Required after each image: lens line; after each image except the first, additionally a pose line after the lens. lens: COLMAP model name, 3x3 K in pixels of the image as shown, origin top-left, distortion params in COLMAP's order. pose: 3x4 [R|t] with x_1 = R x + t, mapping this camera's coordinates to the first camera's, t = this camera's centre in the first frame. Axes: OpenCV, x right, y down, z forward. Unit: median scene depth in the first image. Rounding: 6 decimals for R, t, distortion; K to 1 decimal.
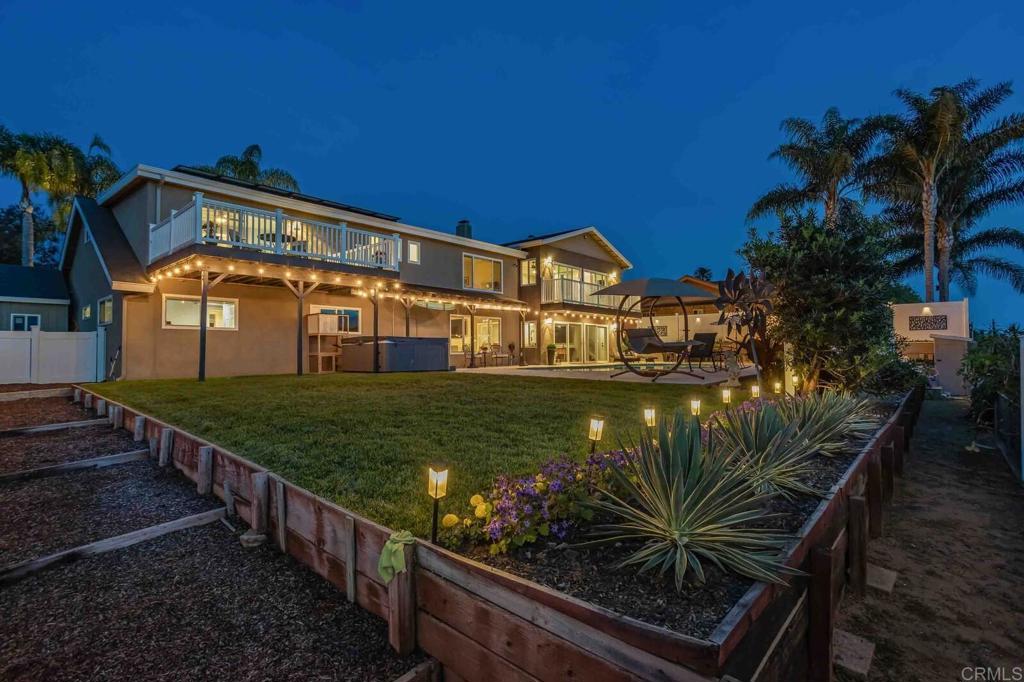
lens RADIAL K [[534.6, 0, 513.5], [0, 534.6, 321.3], [0, 0, 1]] dist [0.001454, 0.024370]
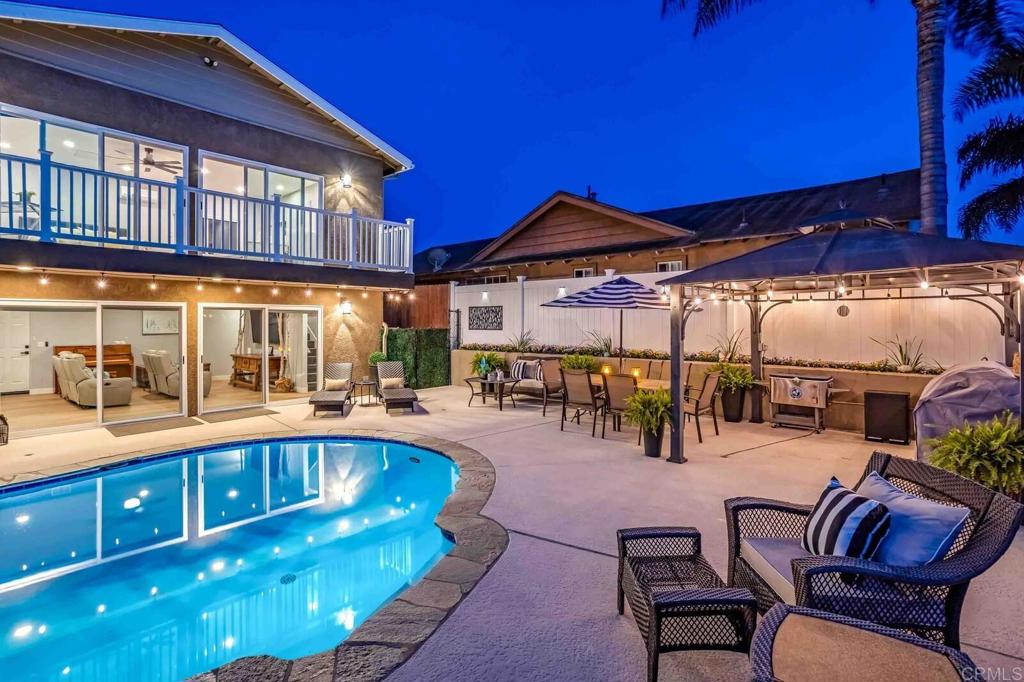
lens RADIAL K [[502.6, 0, 510.2], [0, 502.6, 324.8], [0, 0, 1]] dist [-0.036634, 0.017833]
pose [[0.999048, 0.003464, -0.043480, 0.382926], [-0.000402, 0.997530, 0.070240, -0.005643], [0.043616, -0.070156, 0.996582, 0.728188]]
